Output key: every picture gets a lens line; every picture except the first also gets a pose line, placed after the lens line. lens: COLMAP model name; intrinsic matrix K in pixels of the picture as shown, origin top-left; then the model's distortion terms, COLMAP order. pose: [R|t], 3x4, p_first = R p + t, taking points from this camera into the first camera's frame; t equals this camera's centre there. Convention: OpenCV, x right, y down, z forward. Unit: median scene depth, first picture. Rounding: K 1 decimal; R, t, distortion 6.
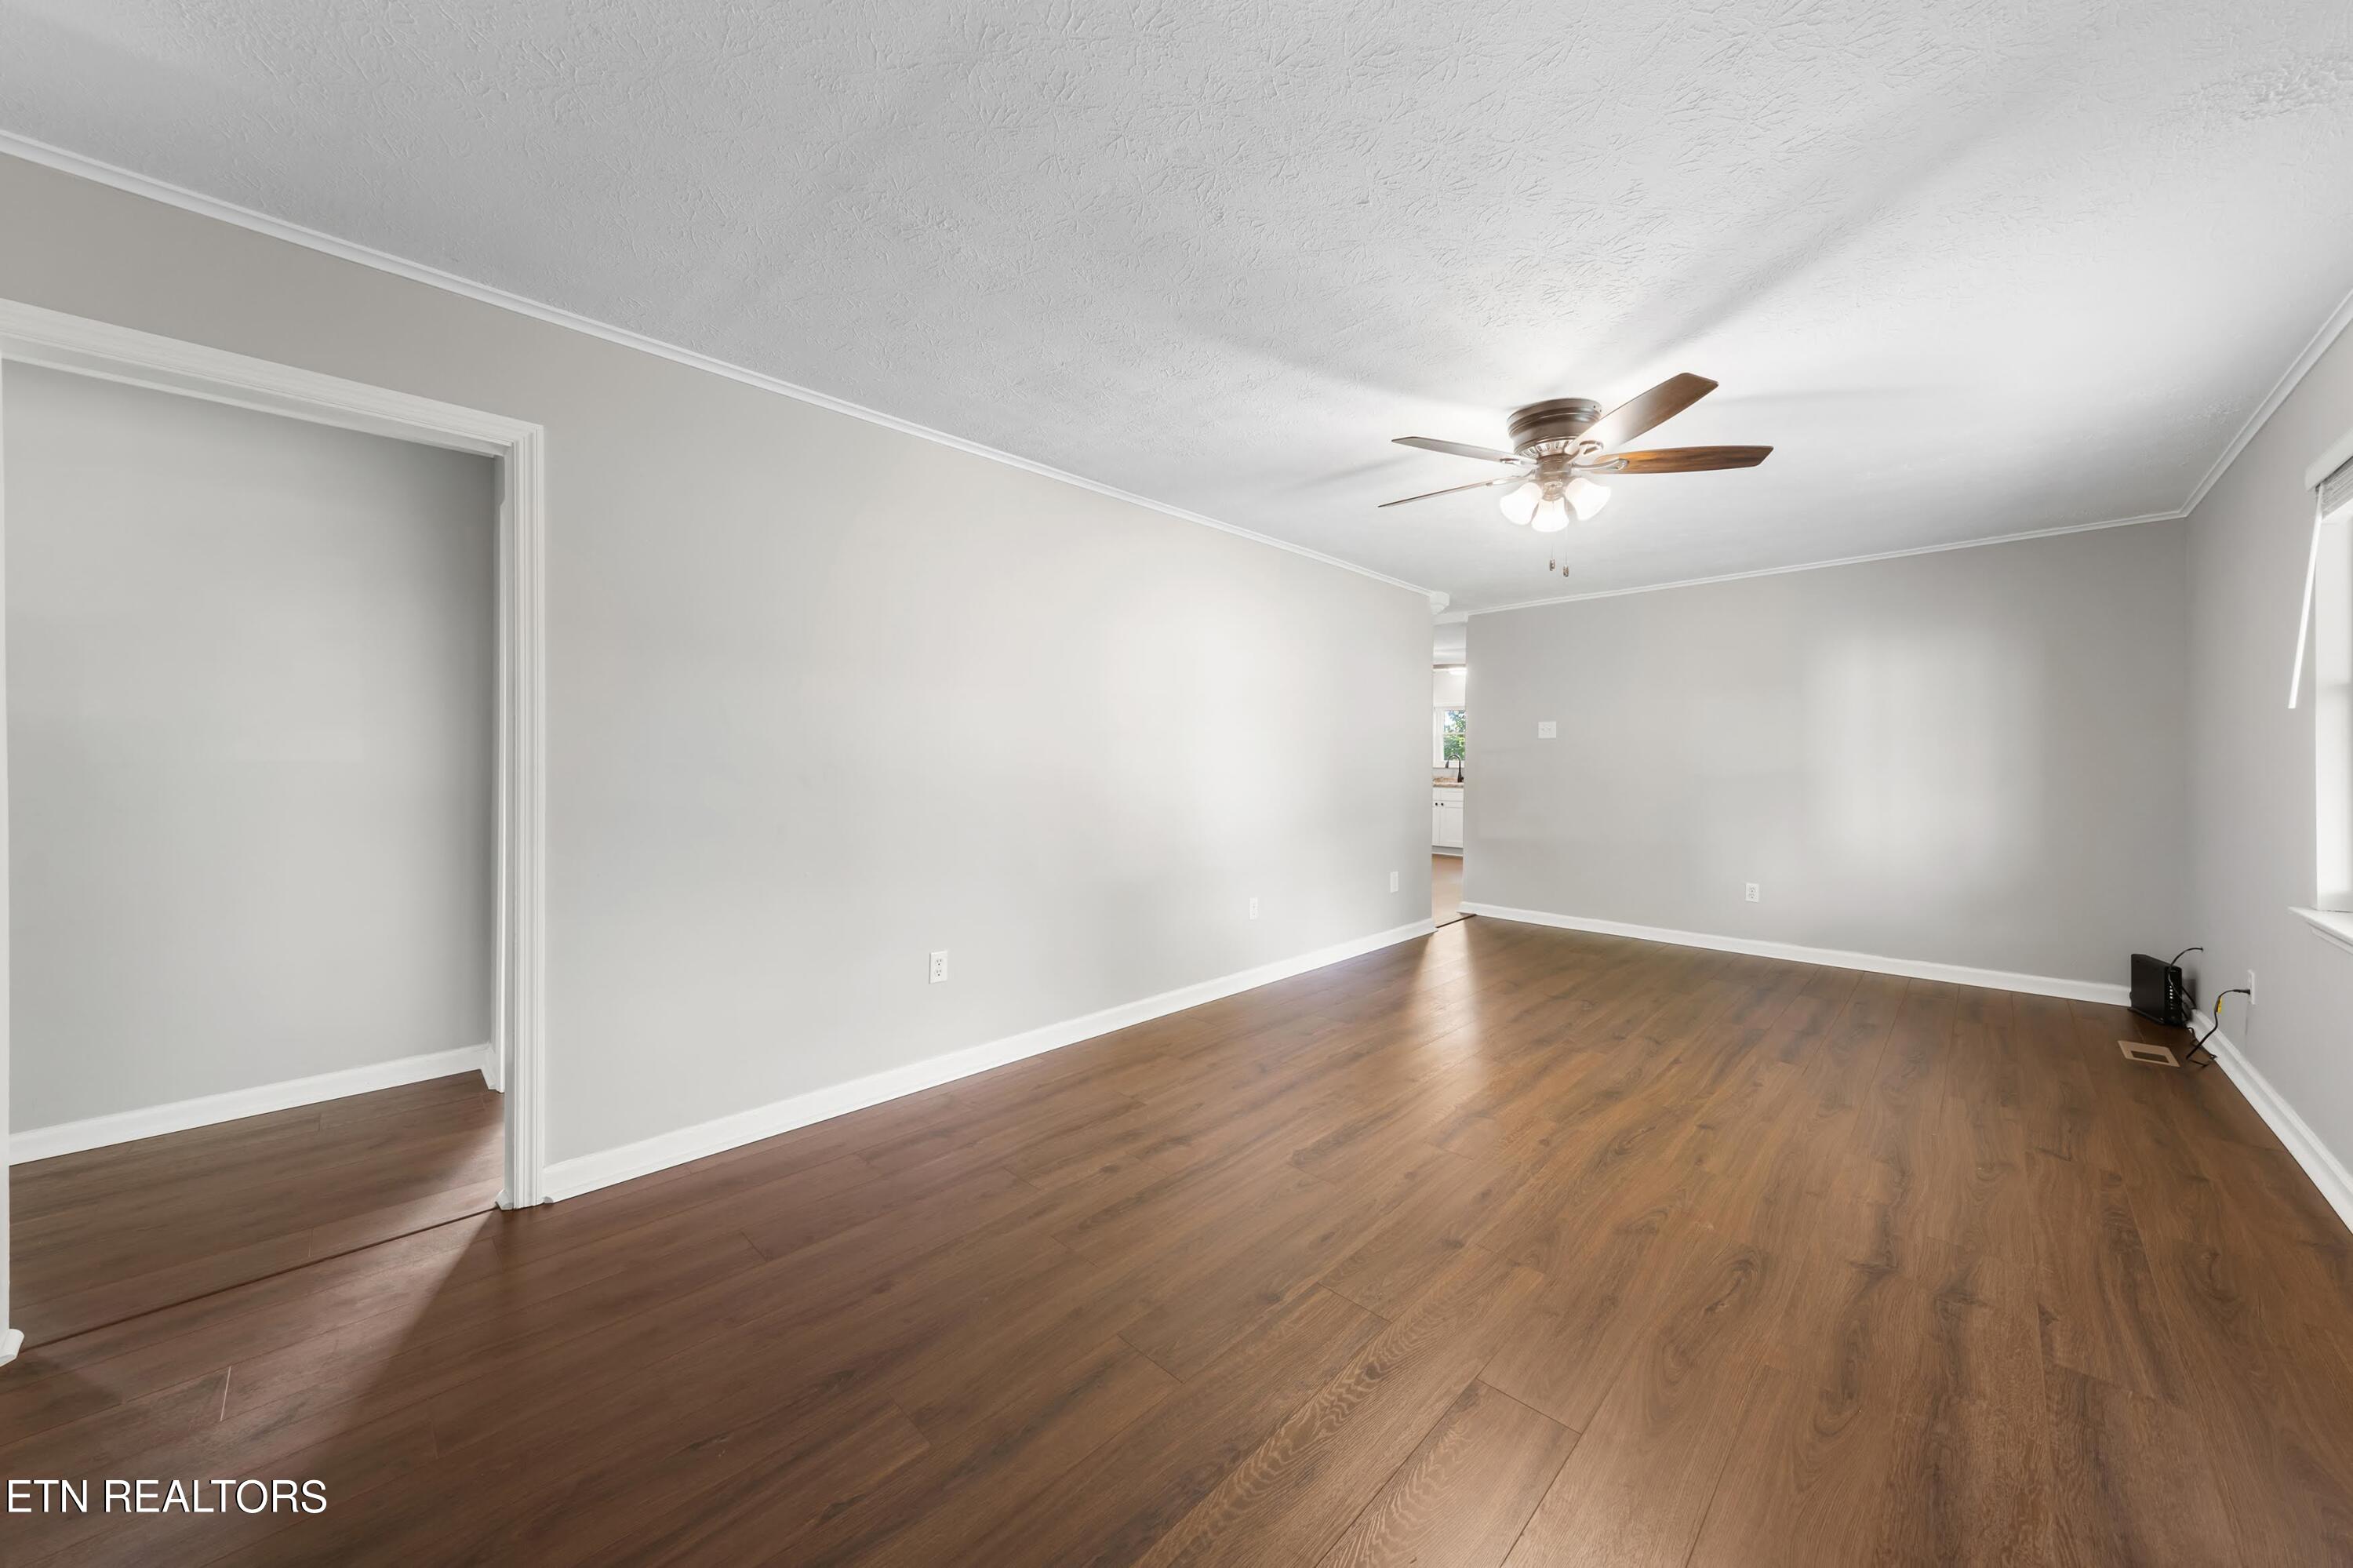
lens RADIAL K [[808.4, 0, 1176.5], [0, 808.4, 784.0], [0, 0, 1]] dist [0.009151, -0.000075]
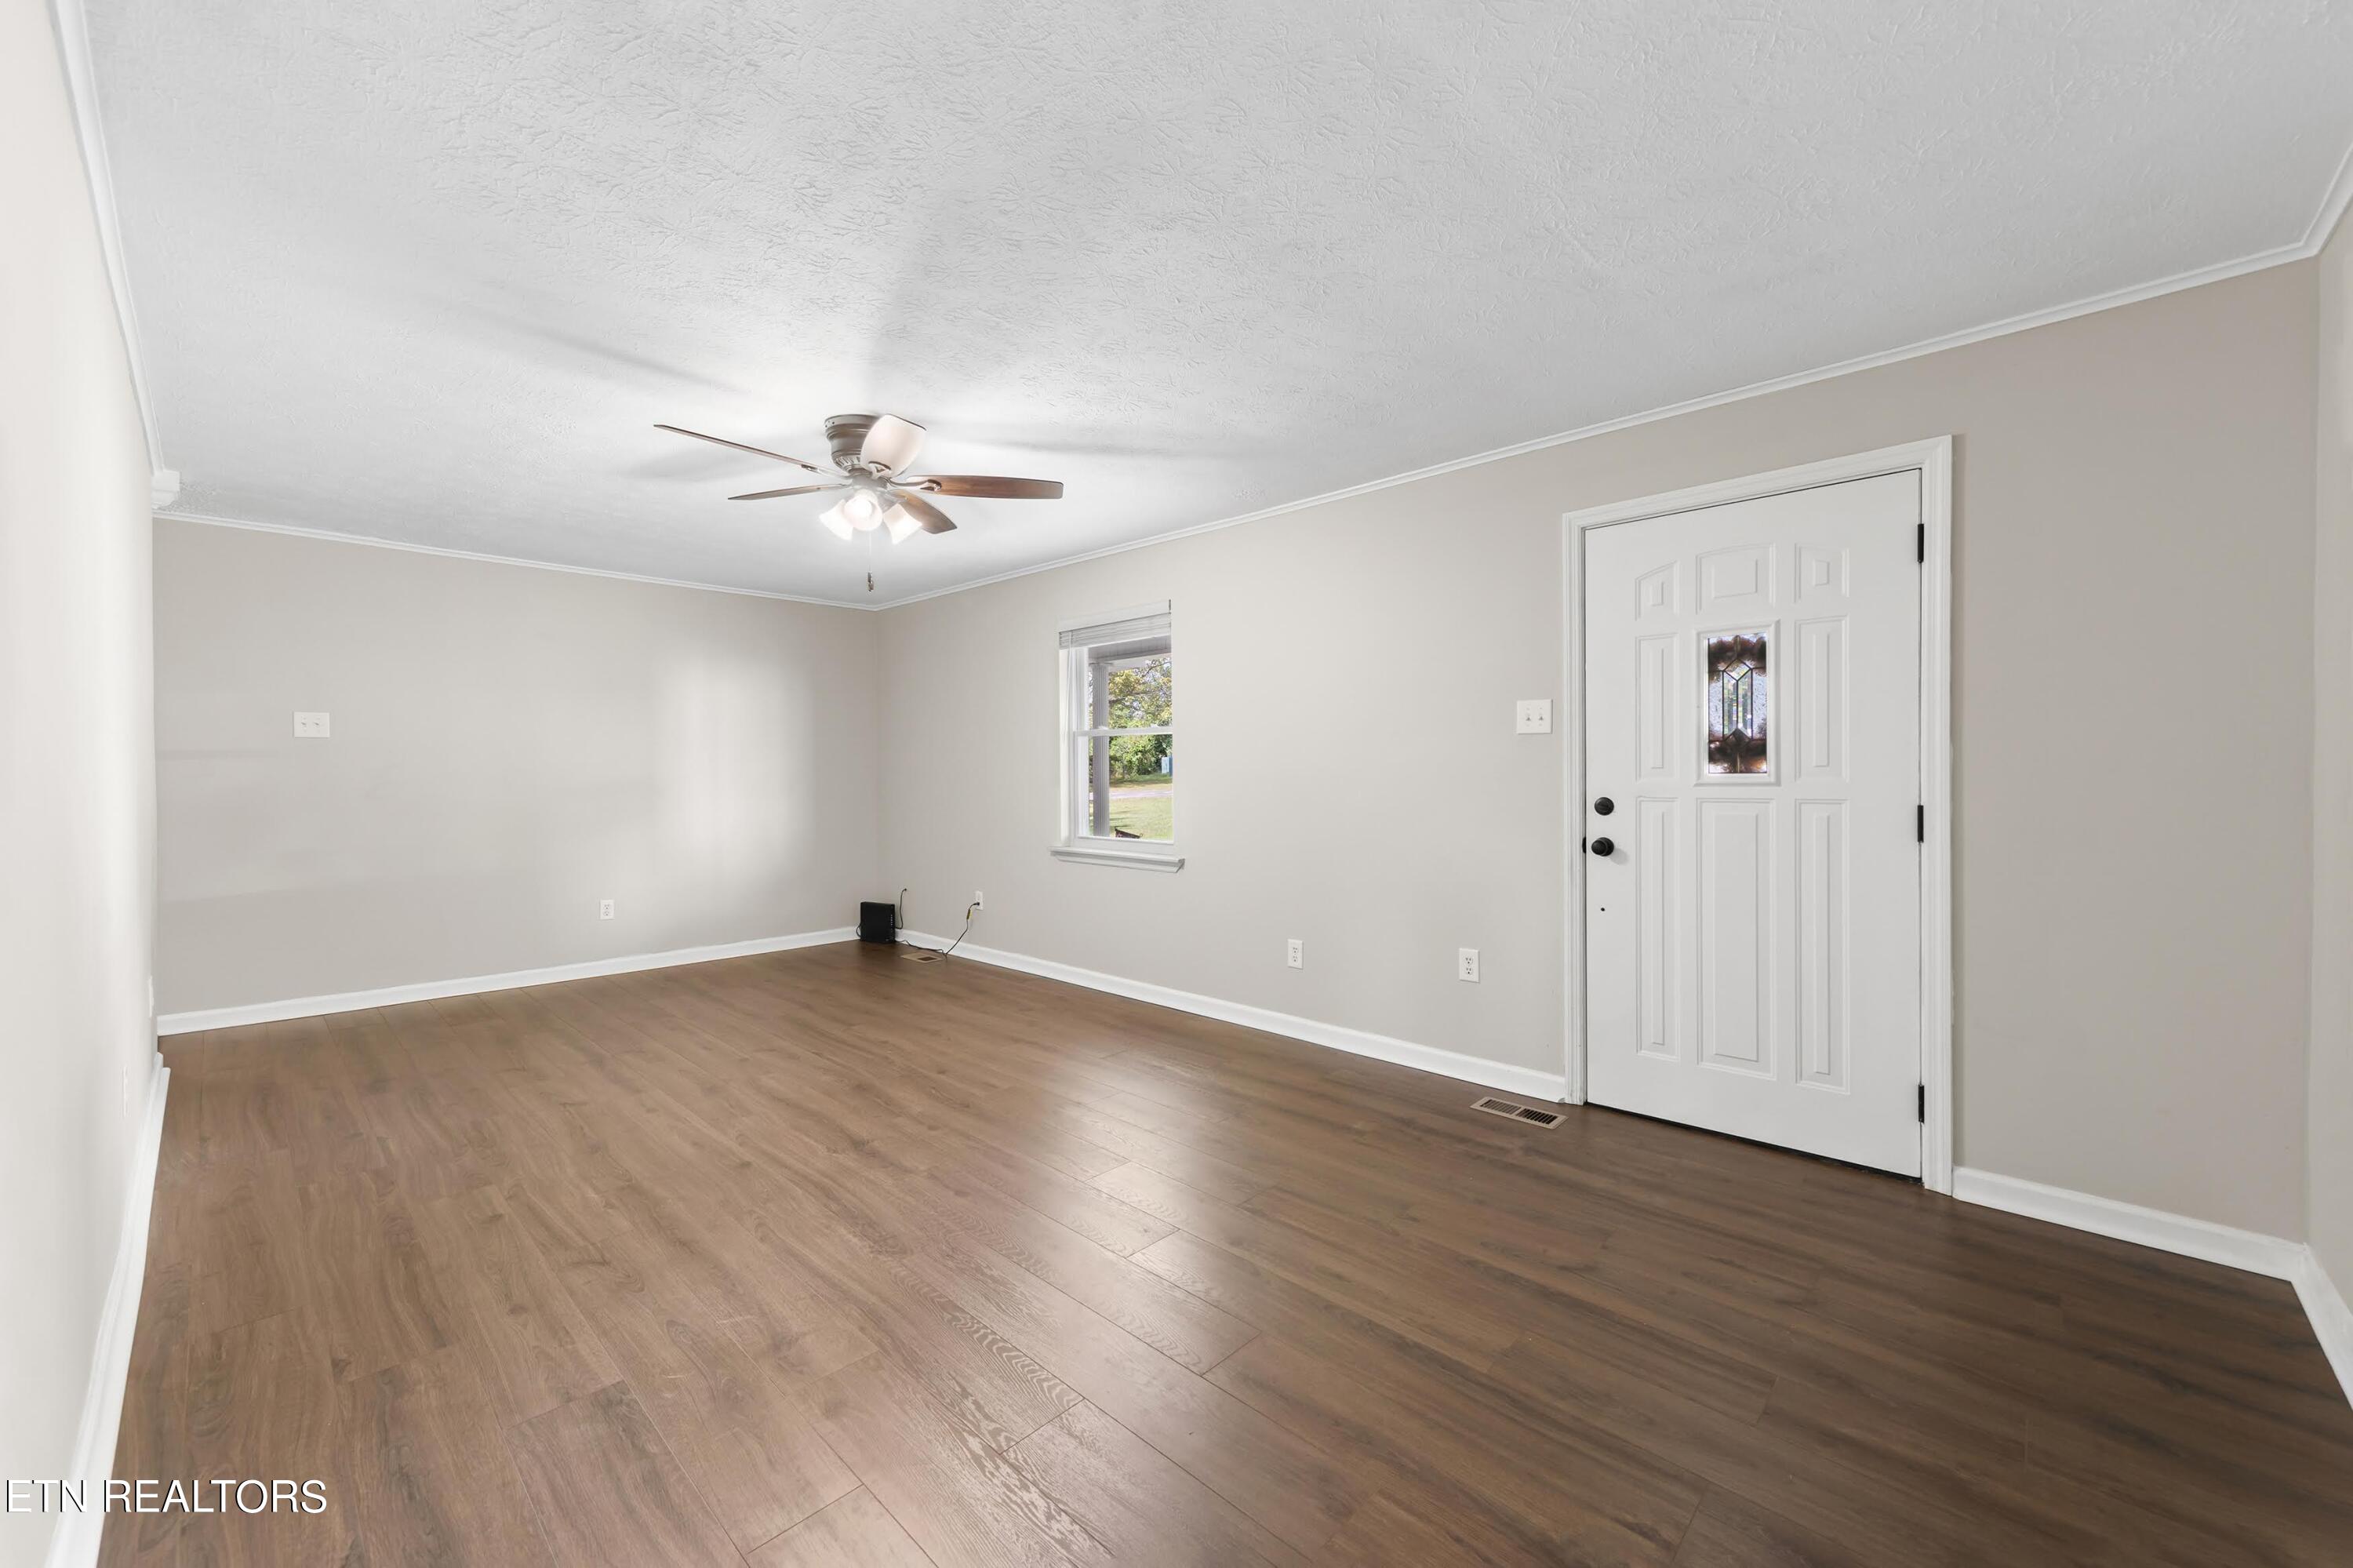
lens RADIAL K [[930.6, 0, 1188.9], [0, 930.6, 778.4], [0, 0, 1]] dist [0.000953, 0.000020]
pose [[-0.017240, -0.007116, 0.999826, -0.662823], [0.032033, 0.999457, 0.007666, -0.009775], [-0.999338, 0.032160, -0.017003, 0.587807]]
